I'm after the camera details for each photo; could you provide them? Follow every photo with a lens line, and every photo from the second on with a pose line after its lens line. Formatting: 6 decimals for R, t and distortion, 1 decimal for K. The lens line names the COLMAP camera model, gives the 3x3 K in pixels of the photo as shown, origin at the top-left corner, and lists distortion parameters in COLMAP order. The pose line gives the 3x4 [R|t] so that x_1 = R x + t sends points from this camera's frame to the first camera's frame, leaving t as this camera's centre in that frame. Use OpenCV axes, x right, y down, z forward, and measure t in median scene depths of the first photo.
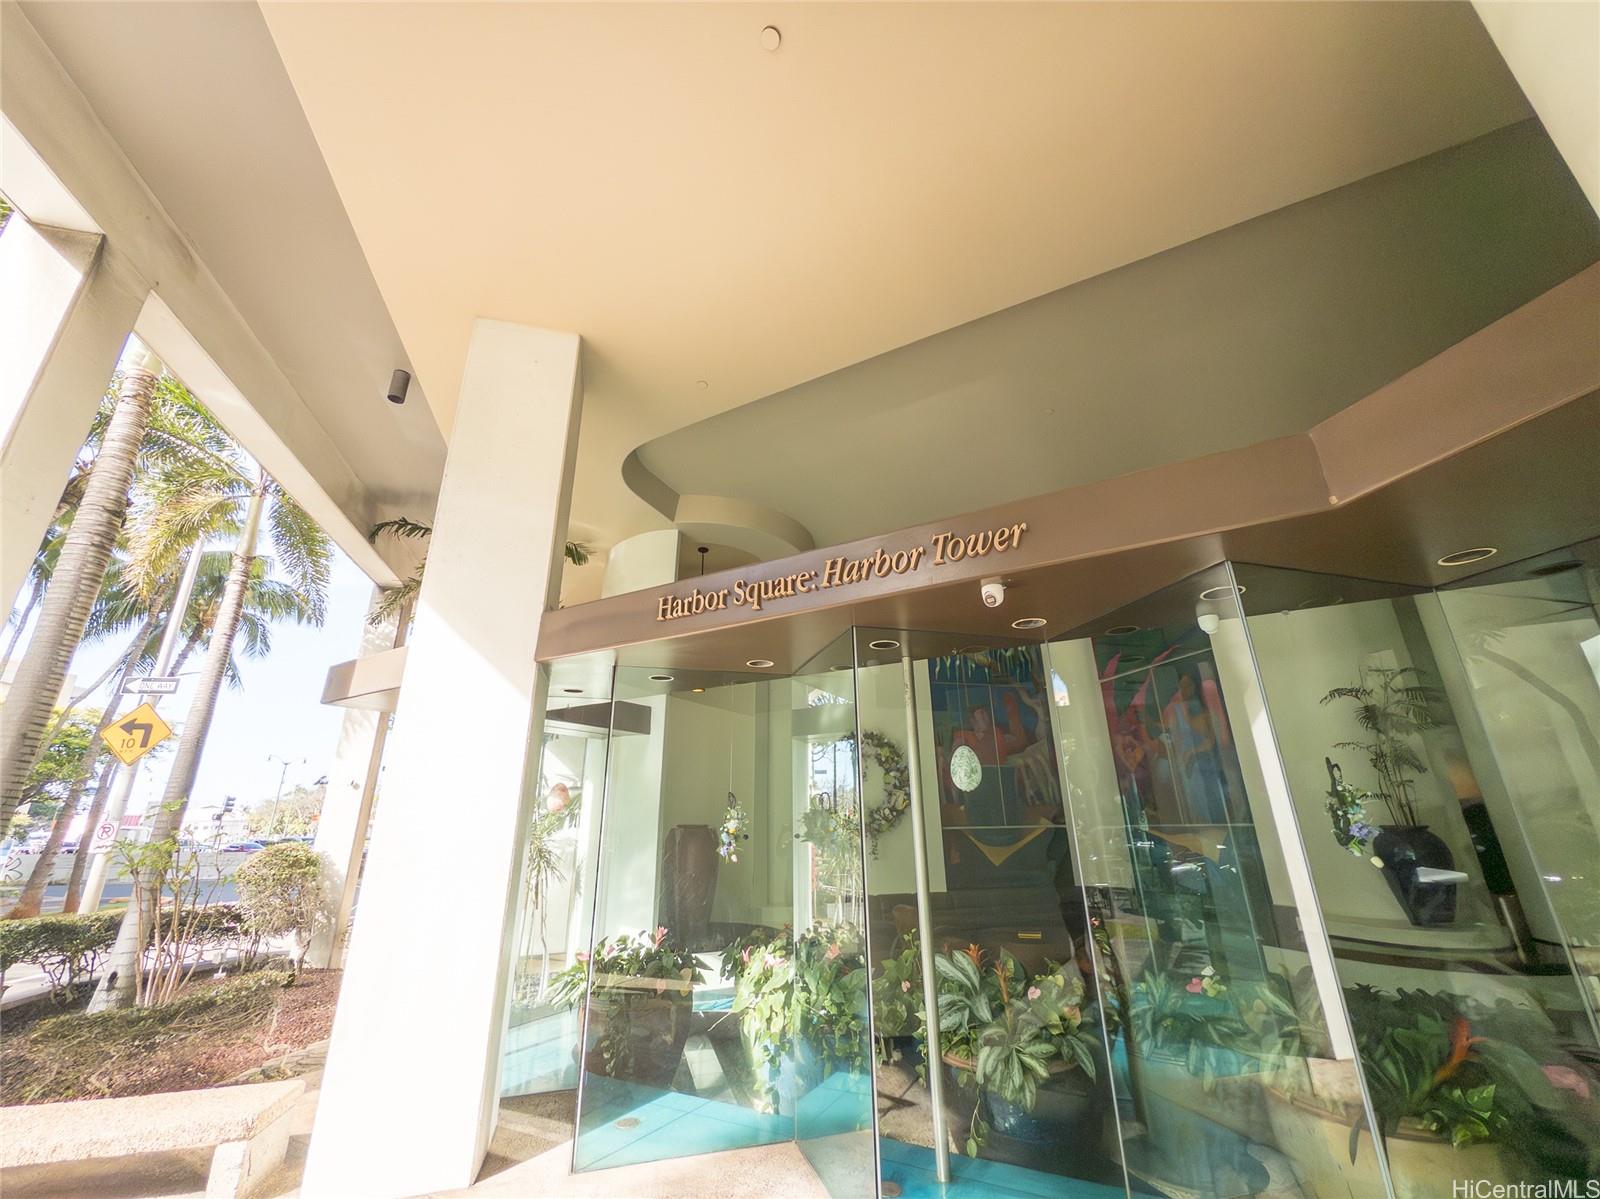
lens RADIAL K [[638.0, 0, 801.8], [0, 638.0, 596.1], [0, 0, 1]] dist [0.001888, -0.000035]
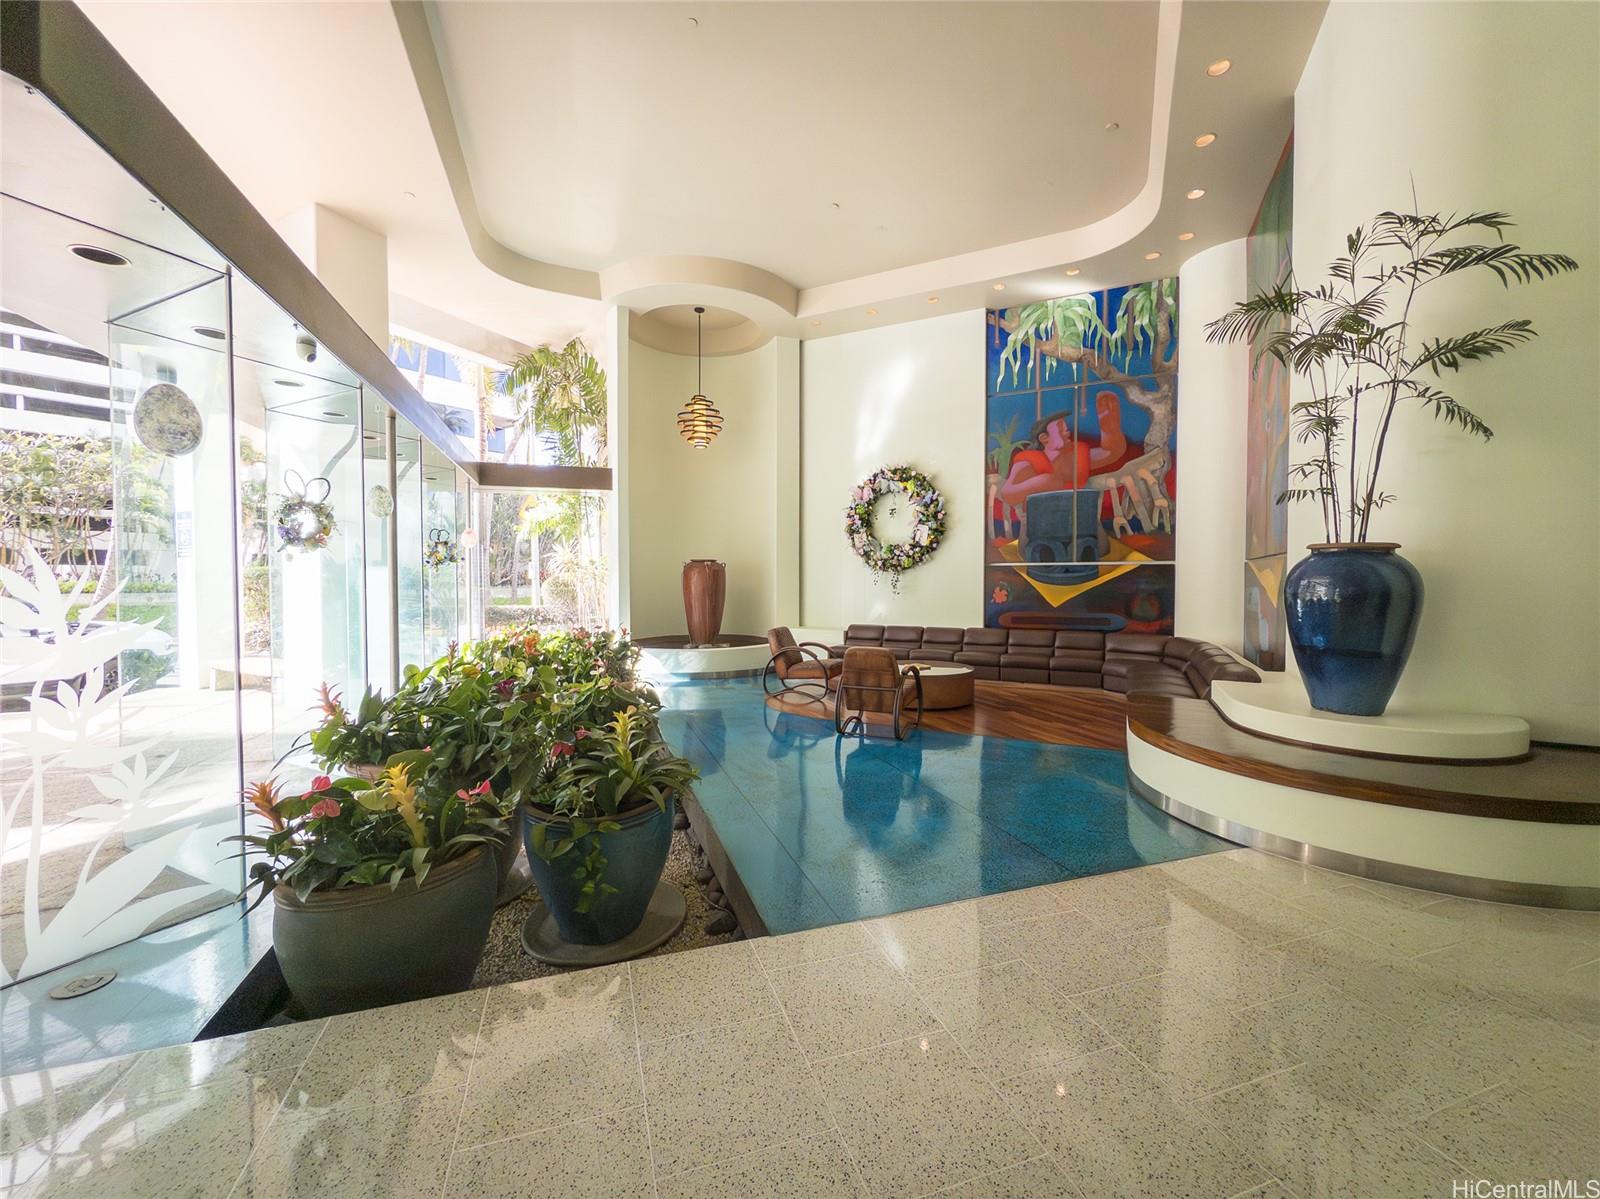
lens RADIAL K [[638.0, 0, 806.3], [0, 638.0, 594.6], [0, 0, 1]] dist [0.001888, -0.000035]
pose [[0.748177, 0.029798, -0.662829, 0.585541], [0.219438, 0.931661, 0.289577, 0.083885], [0.626161, -0.362104, 0.690509, 0.197609]]
